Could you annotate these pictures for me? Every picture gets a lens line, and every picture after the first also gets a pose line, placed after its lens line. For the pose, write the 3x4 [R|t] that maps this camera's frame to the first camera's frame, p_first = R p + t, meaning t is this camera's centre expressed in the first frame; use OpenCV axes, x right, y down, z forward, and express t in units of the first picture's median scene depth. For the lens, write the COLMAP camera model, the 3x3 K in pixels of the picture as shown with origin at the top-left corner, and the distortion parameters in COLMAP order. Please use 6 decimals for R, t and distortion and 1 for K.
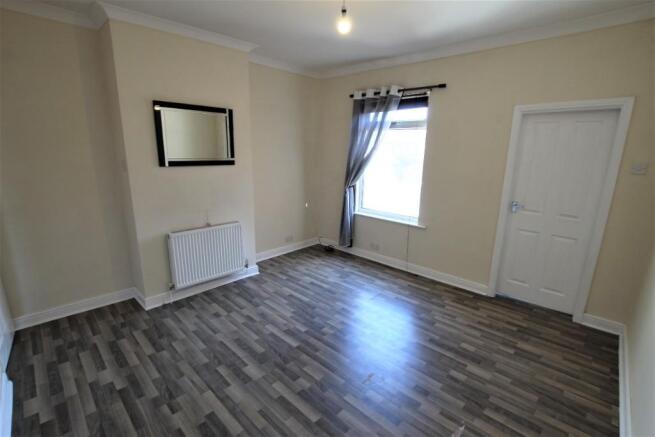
lens RADIAL K [[302.0, 0, 332.3], [0, 302.0, 220.9], [0, 0, 1]] dist [-0.029266, 0.000691]
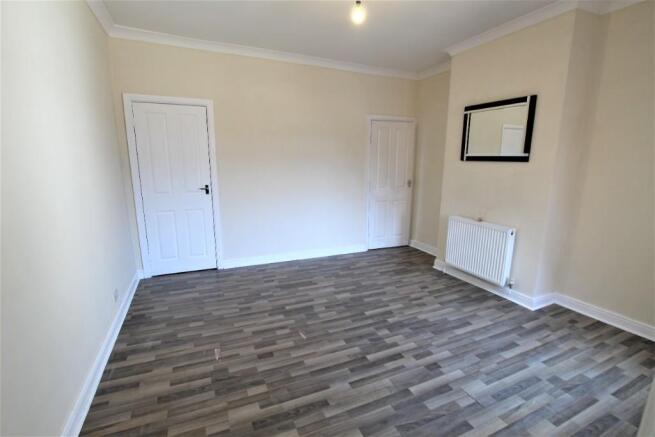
lens RADIAL K [[302.0, 0, 331.7], [0, 302.0, 219.6], [0, 0, 1]] dist [-0.029266, 0.000691]
pose [[-0.363977, 0.156280, -0.918203, 0.785606], [-0.230553, 0.940027, 0.251386, -0.143179], [0.902422, 0.303193, -0.306117, 0.982386]]
